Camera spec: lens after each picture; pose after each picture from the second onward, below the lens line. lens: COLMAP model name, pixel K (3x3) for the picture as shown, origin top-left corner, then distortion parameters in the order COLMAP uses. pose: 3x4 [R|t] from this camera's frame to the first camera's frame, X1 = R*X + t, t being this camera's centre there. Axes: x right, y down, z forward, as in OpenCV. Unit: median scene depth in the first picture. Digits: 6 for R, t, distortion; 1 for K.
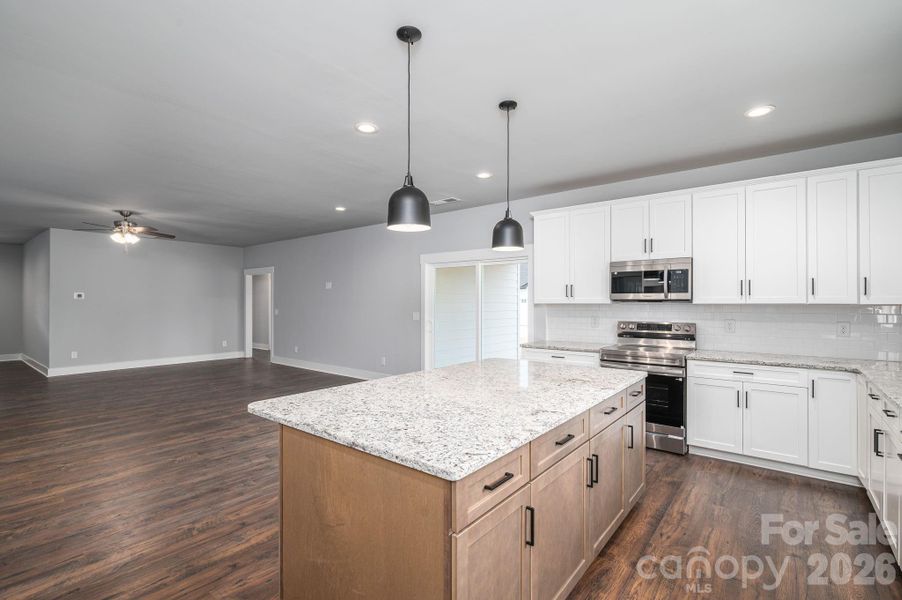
lens RADIAL K [[416.7, 0, 407.2], [0, 416.7, 299.9], [0, 0, 1]] dist [0.000417, 0.000057]
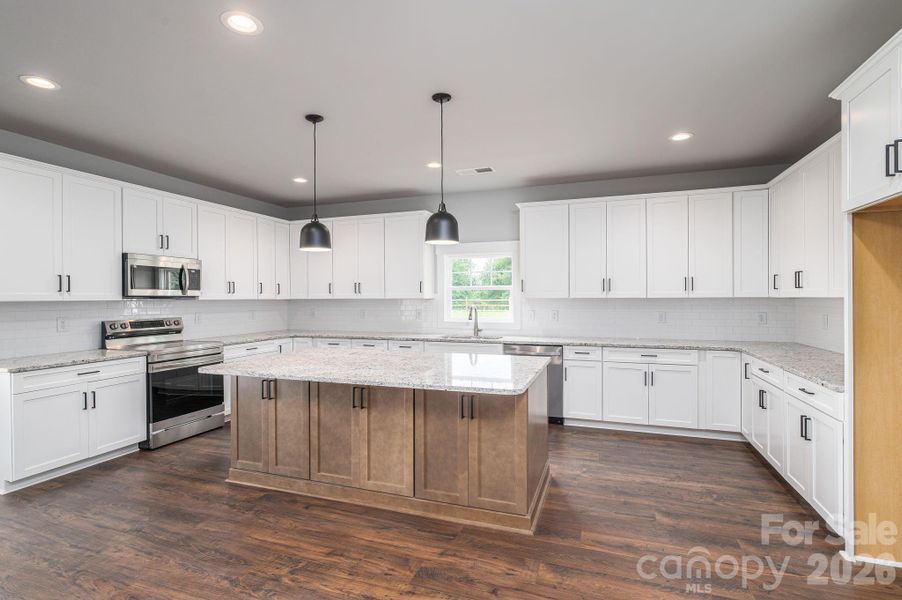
lens RADIAL K [[416.7, 0, 473.1], [0, 416.7, 297.3], [0, 0, 1]] dist [0.000417, 0.000057]
pose [[-0.387679, 0.003632, 0.921787, -0.750821], [-0.001983, 0.999987, -0.004774, 0.007033], [-0.921792, -0.003679, -0.387666, 0.853163]]
